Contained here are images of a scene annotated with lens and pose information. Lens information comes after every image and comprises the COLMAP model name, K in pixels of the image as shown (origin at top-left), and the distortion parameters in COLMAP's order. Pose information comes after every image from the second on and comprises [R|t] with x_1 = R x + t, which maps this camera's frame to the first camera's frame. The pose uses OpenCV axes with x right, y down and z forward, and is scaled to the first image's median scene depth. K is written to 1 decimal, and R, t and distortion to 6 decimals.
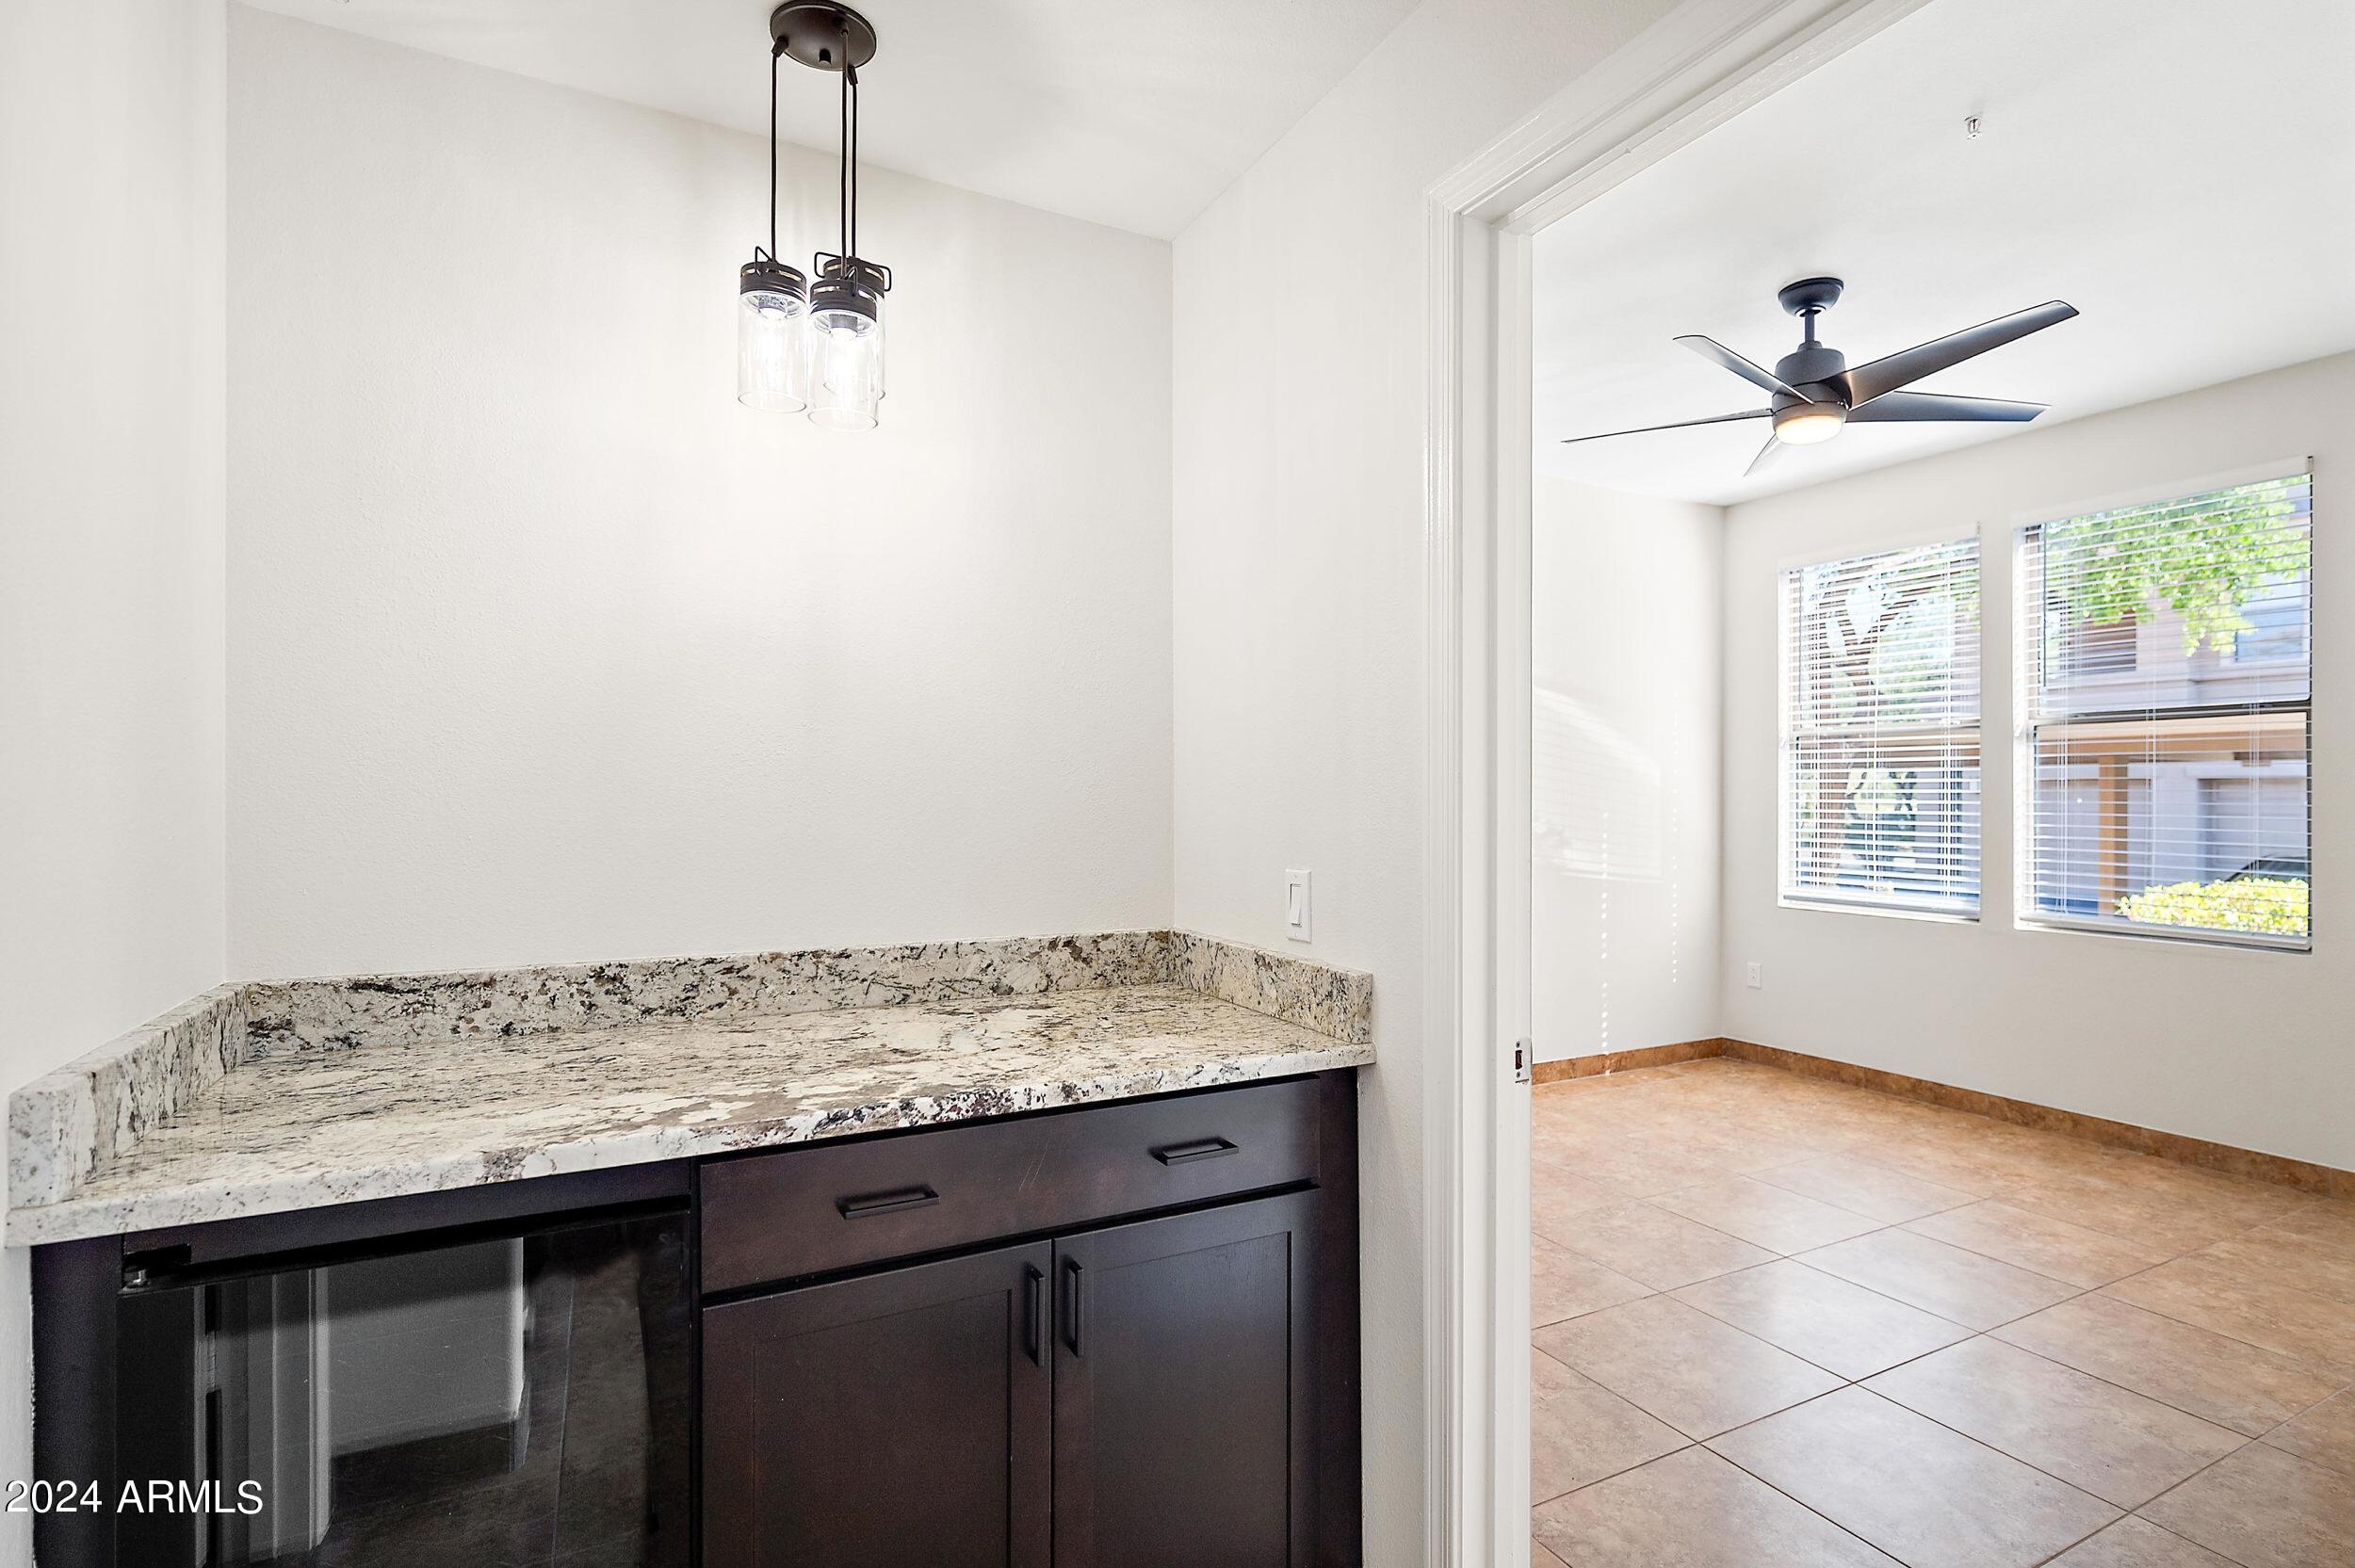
lens RADIAL K [[1122.0, 0, 1187.1], [0, 1122.0, 805.4], [0, 0, 1]] dist [-0.001424, -0.000628]
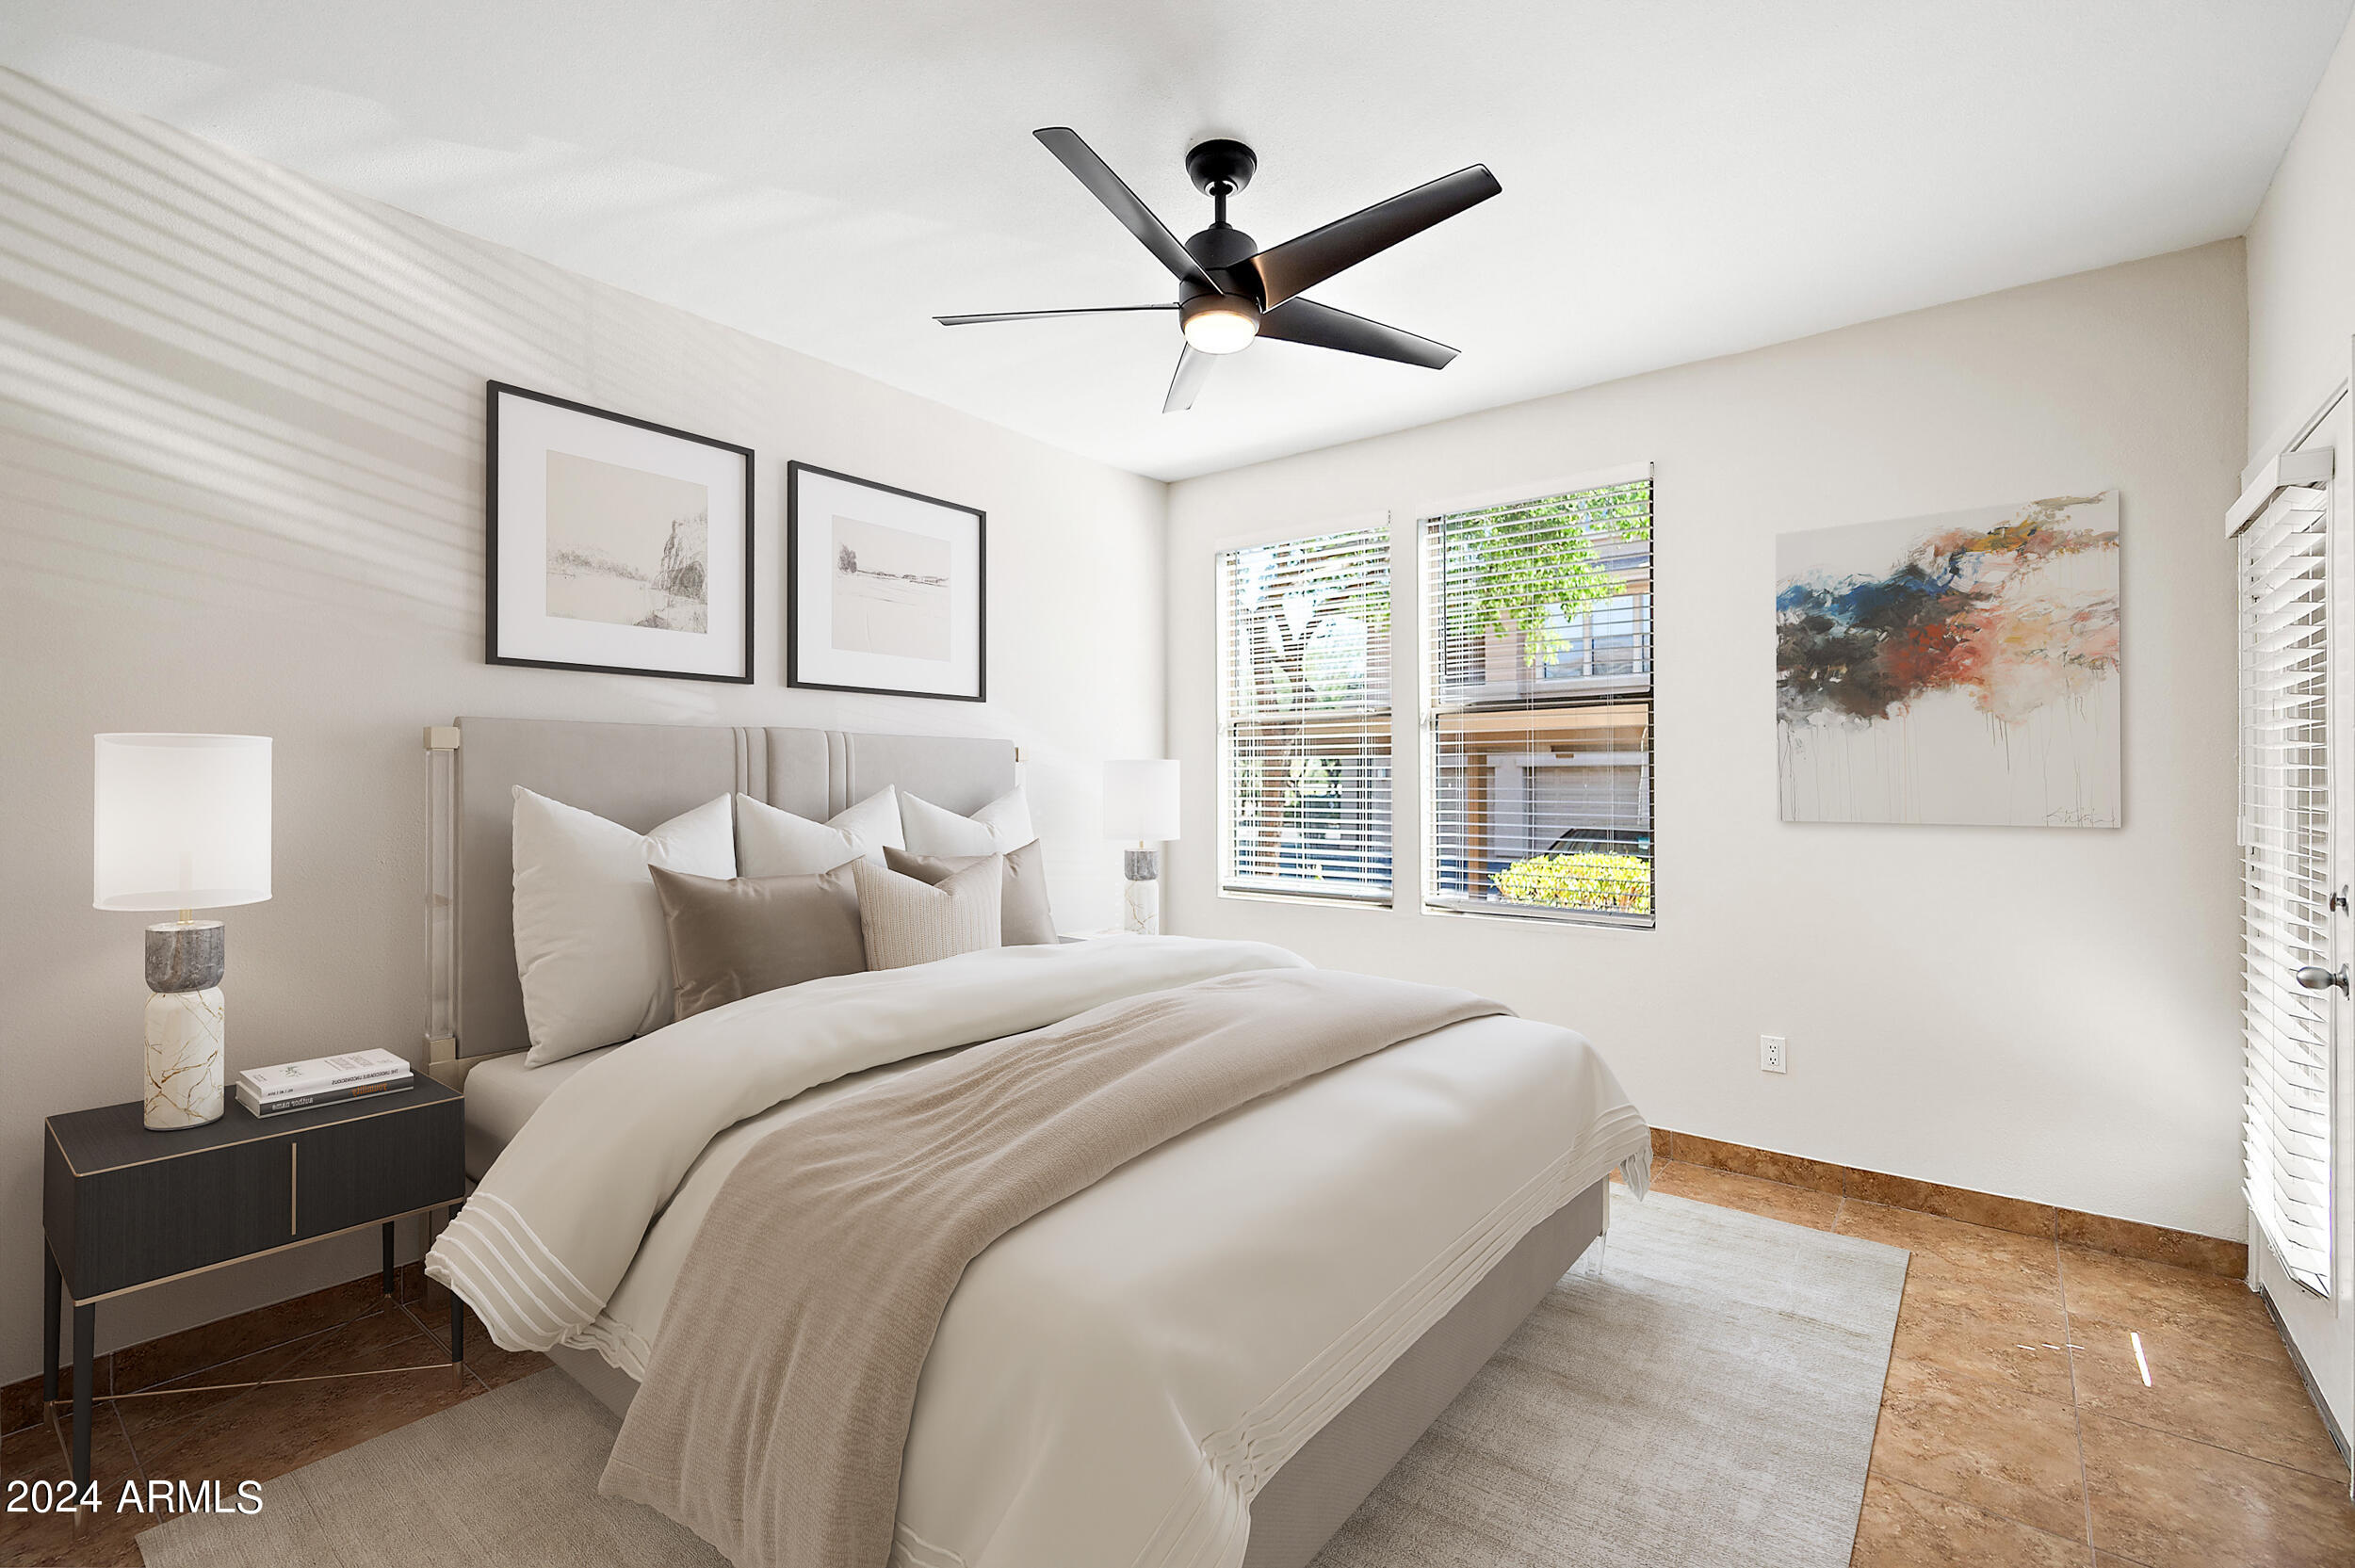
lens RADIAL K [[1034.4, 0, 1183.8], [0, 1034.4, 794.5], [0, 0, 1]] dist [0.000177, 0.000215]
pose [[0.910842, -0.008528, 0.412666, 0.146151], [0.006515, 0.999959, 0.006285, -0.005279], [-0.412703, -0.003036, 0.910861, 0.219605]]
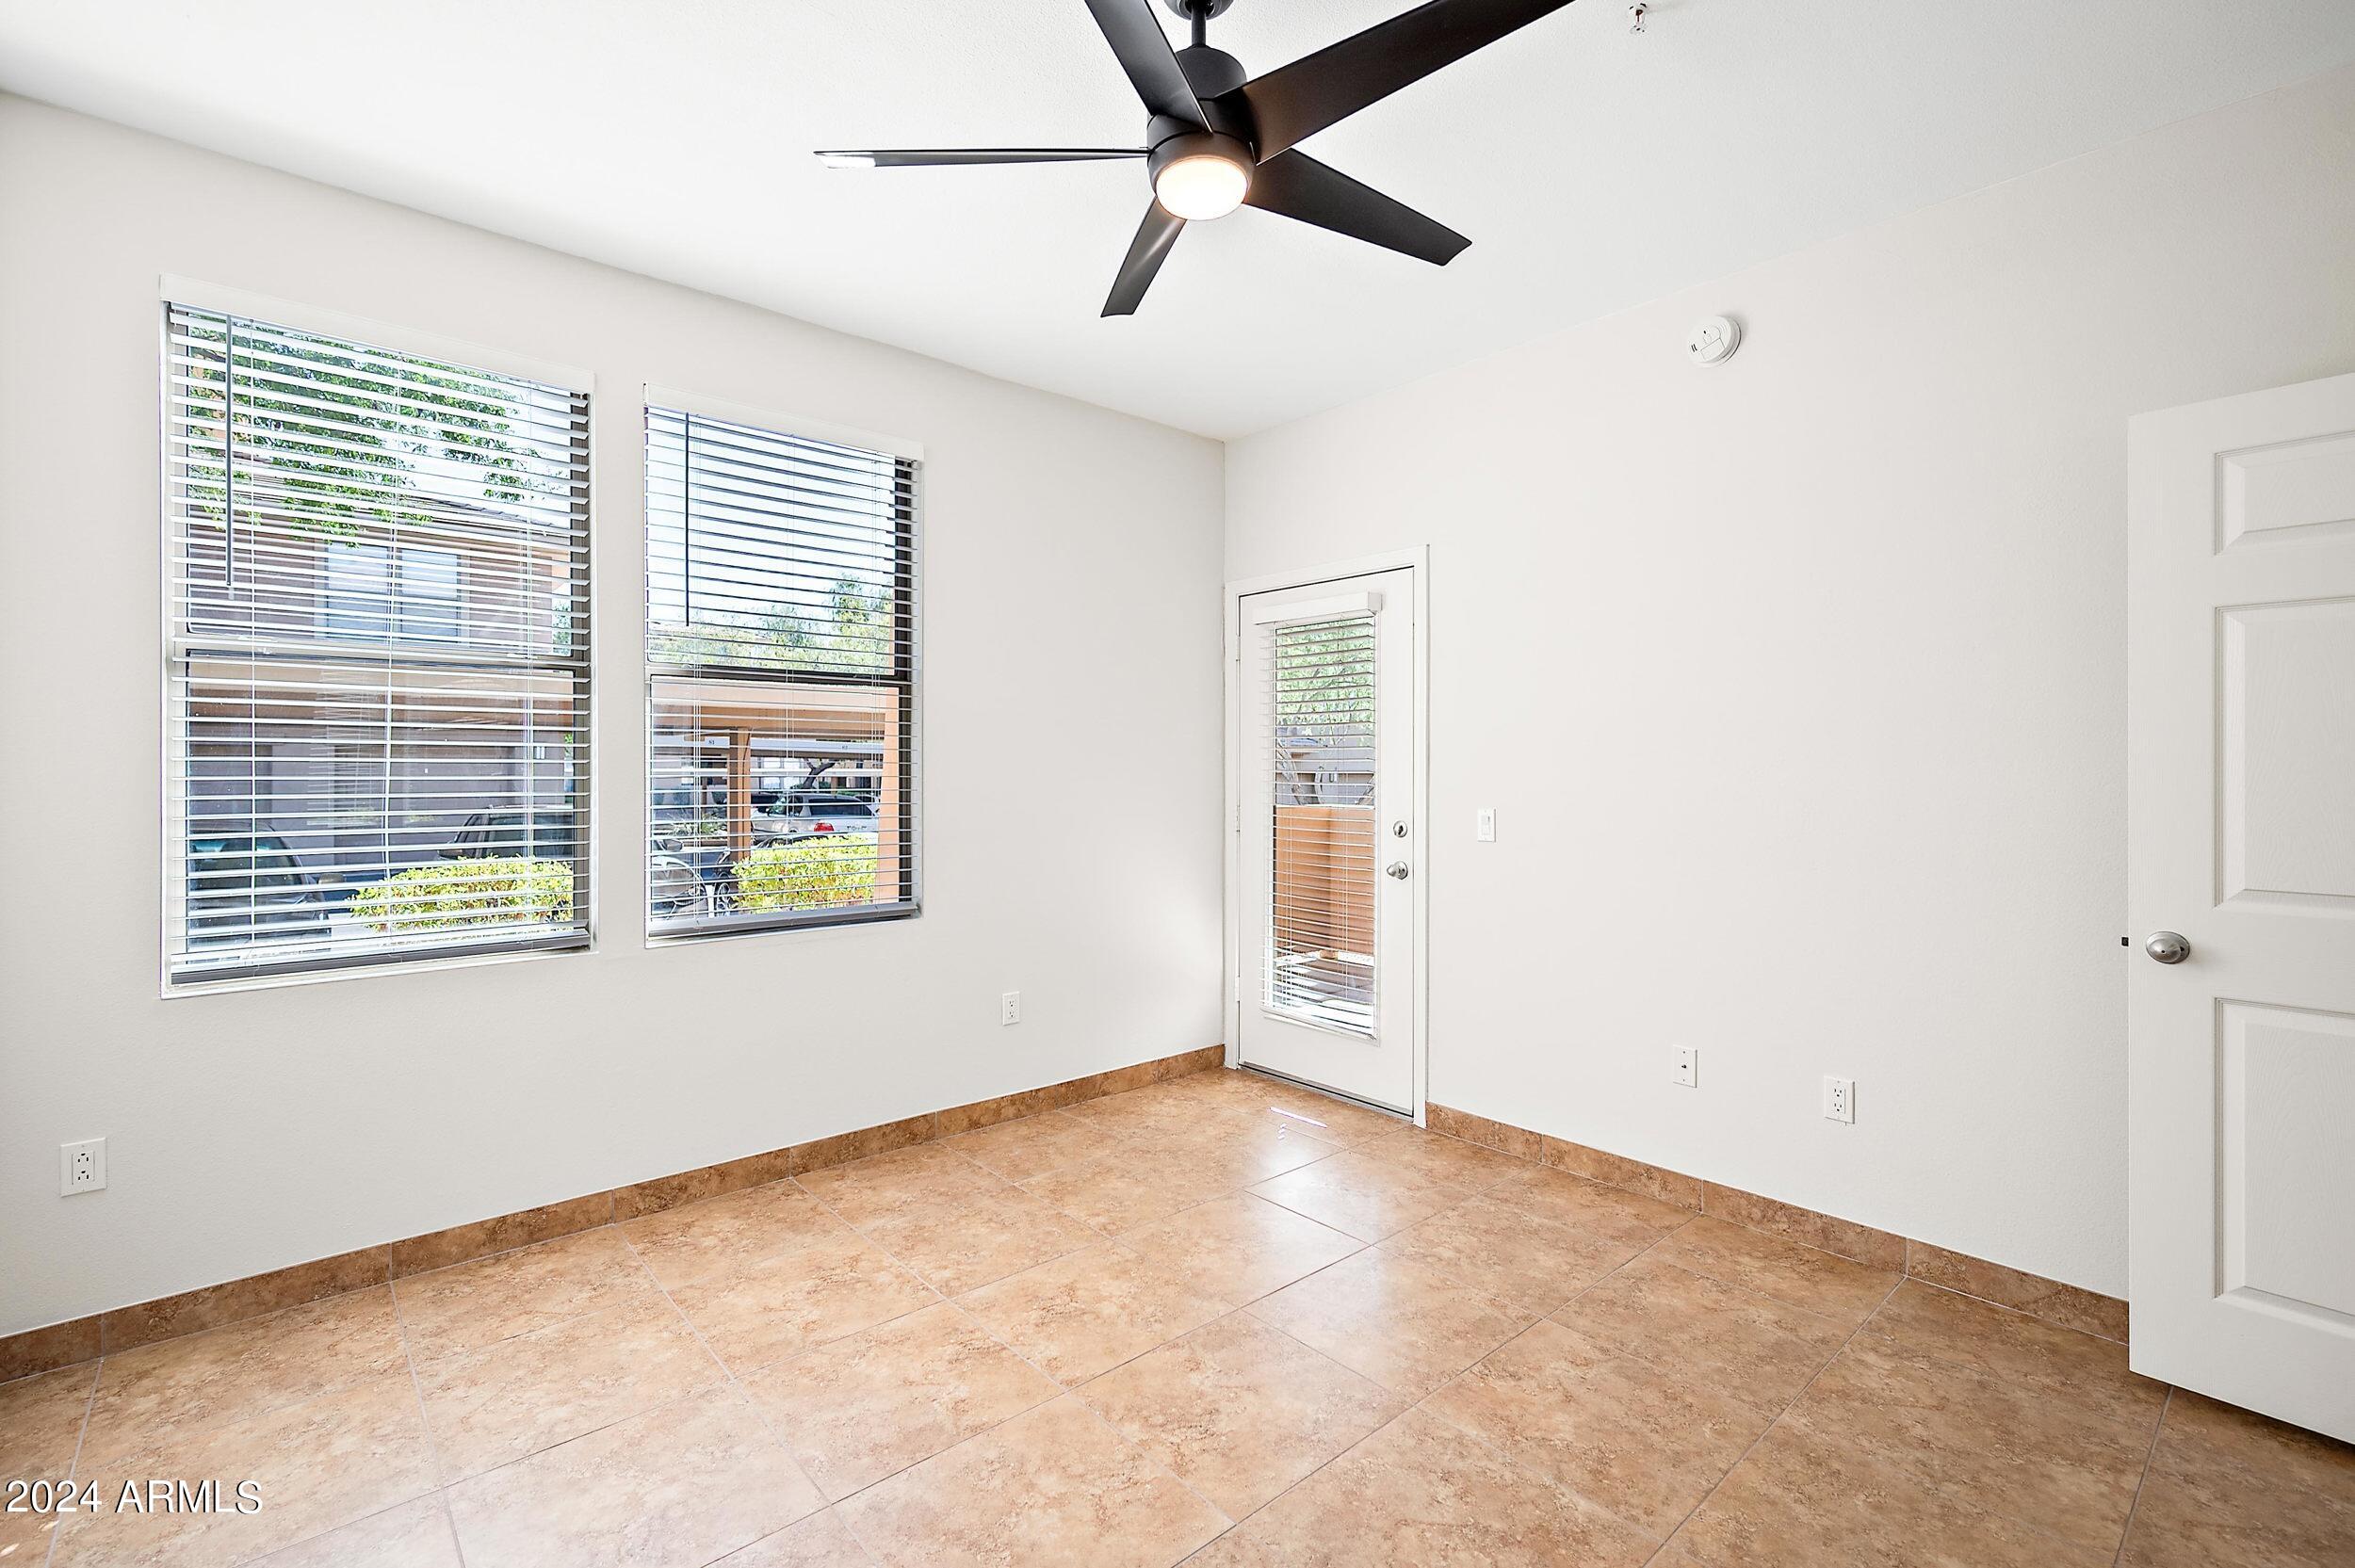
lens RADIAL K [[1040.6, 0, 1174.4], [0, 1040.6, 767.2], [0, 0, 1]] dist [-0.000195, -0.000406]
pose [[-0.243378, -0.005207, 0.969918, -0.008039], [0.003344, 0.999975, 0.006207, -0.011890], [-0.969926, 0.004754, -0.243354, 0.769378]]
